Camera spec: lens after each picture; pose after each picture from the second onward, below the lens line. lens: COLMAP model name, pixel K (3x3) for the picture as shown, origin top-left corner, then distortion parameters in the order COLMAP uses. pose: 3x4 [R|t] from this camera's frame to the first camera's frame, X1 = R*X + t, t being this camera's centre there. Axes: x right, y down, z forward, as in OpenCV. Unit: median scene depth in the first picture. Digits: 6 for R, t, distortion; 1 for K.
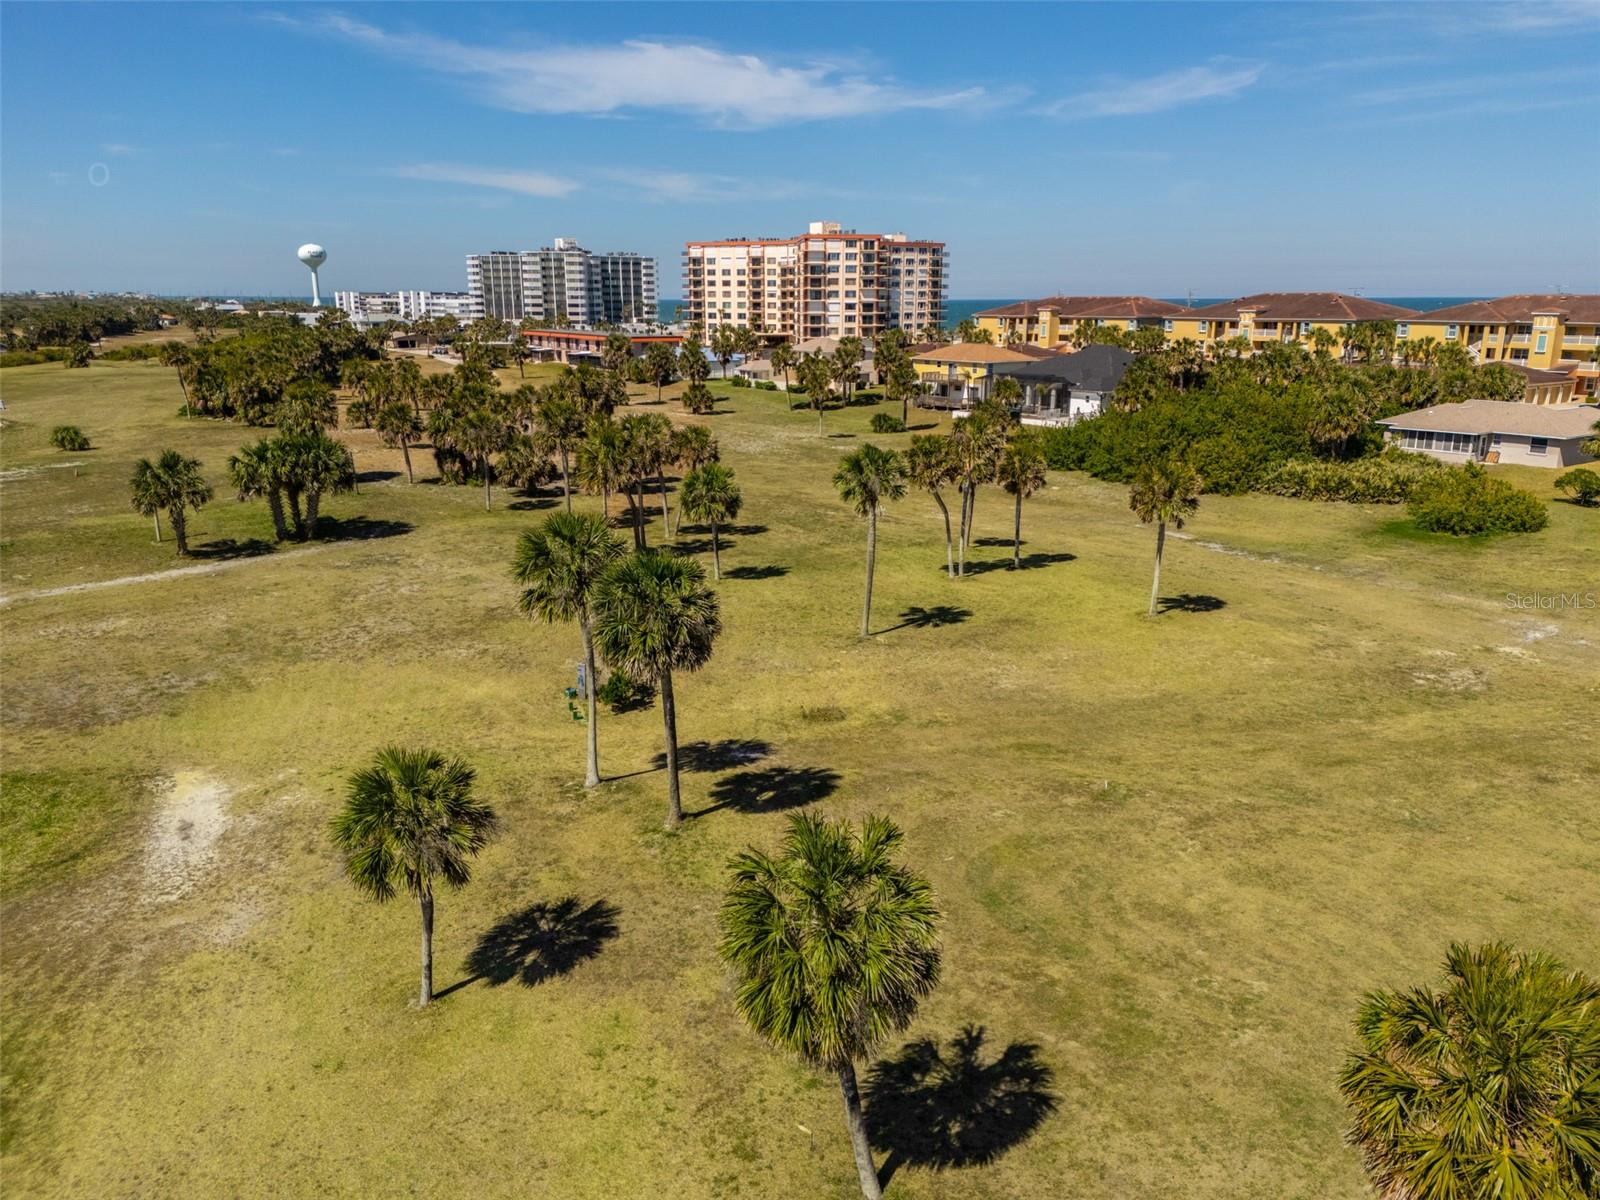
lens RADIAL K [[1170.8, 0, 800.6], [0, 1170.8, 604.5], [0, 0, 1]] dist [0.076199, -0.080156]
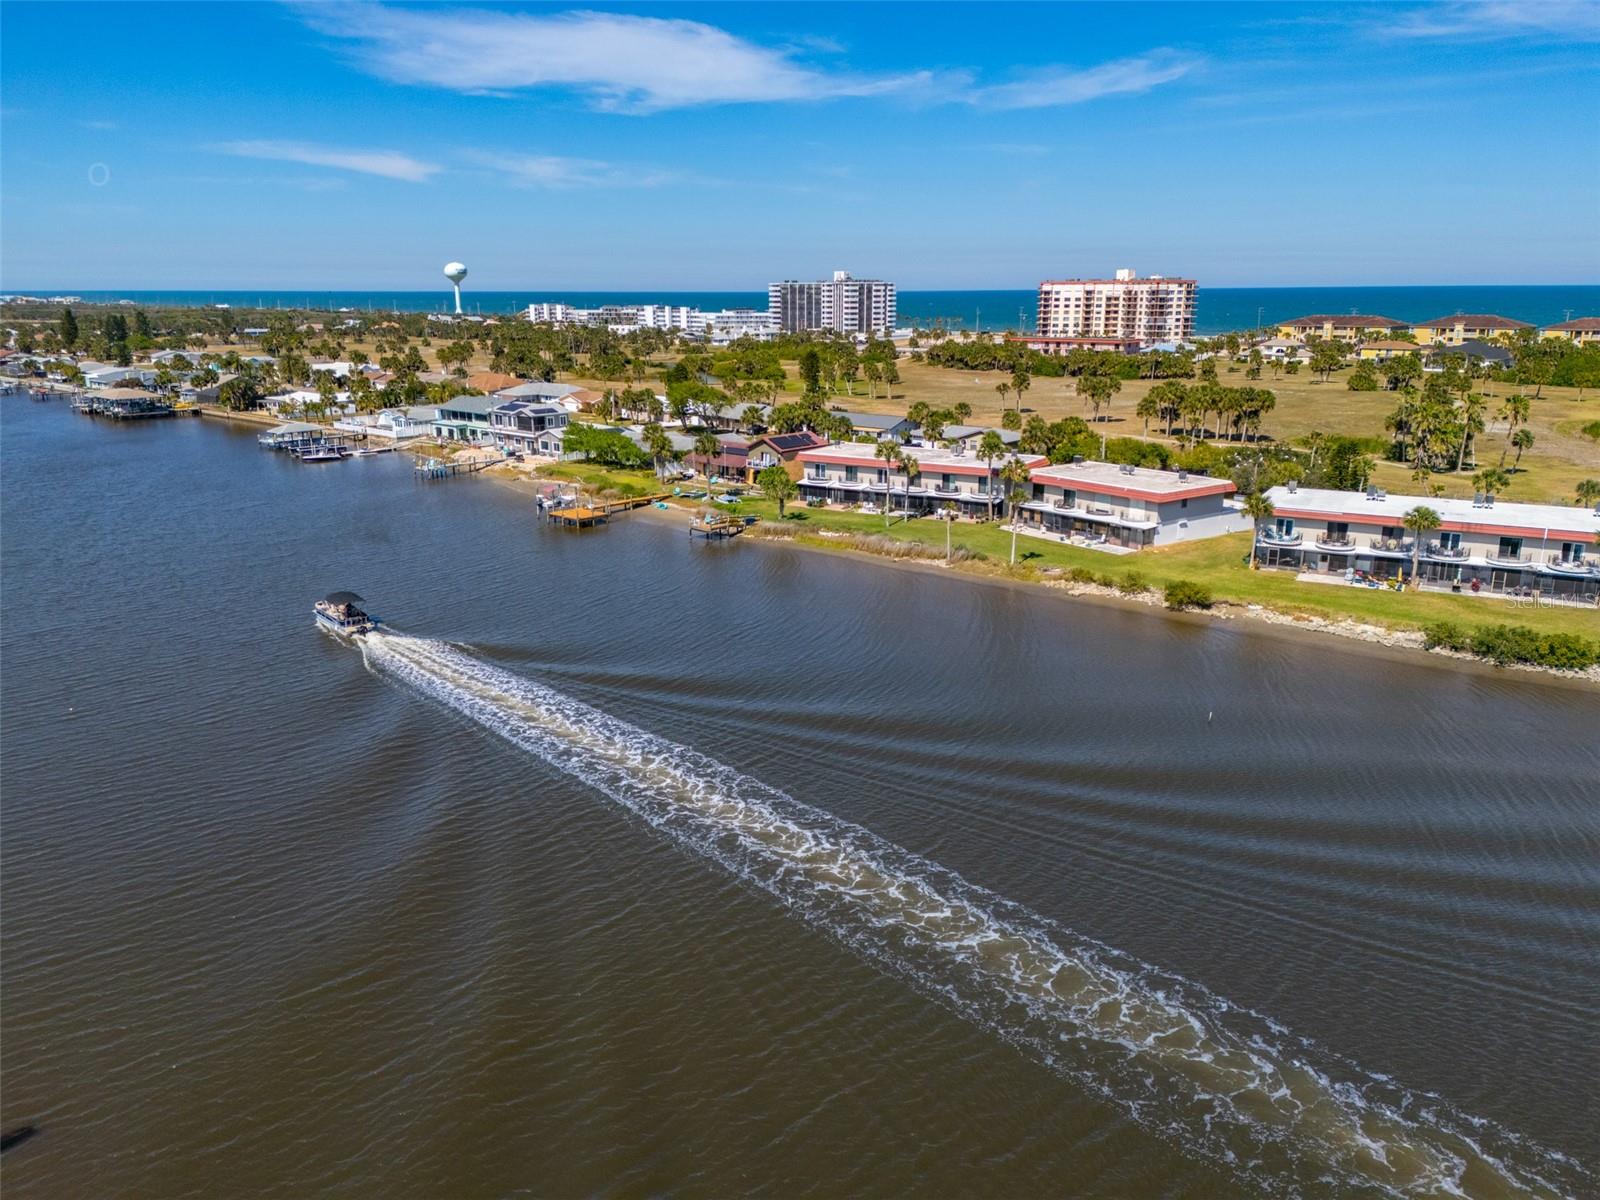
lens RADIAL K [[1175.1, 0, 801.5], [0, 1175.1, 600.6], [0, 0, 1]] dist [0.057729, -0.052897]
pose [[0.978564, -0.058136, 0.197567, -0.892883], [0.057428, 0.998306, 0.009317, 0.119357], [-0.197774, 0.002228, 0.980245, -0.636532]]
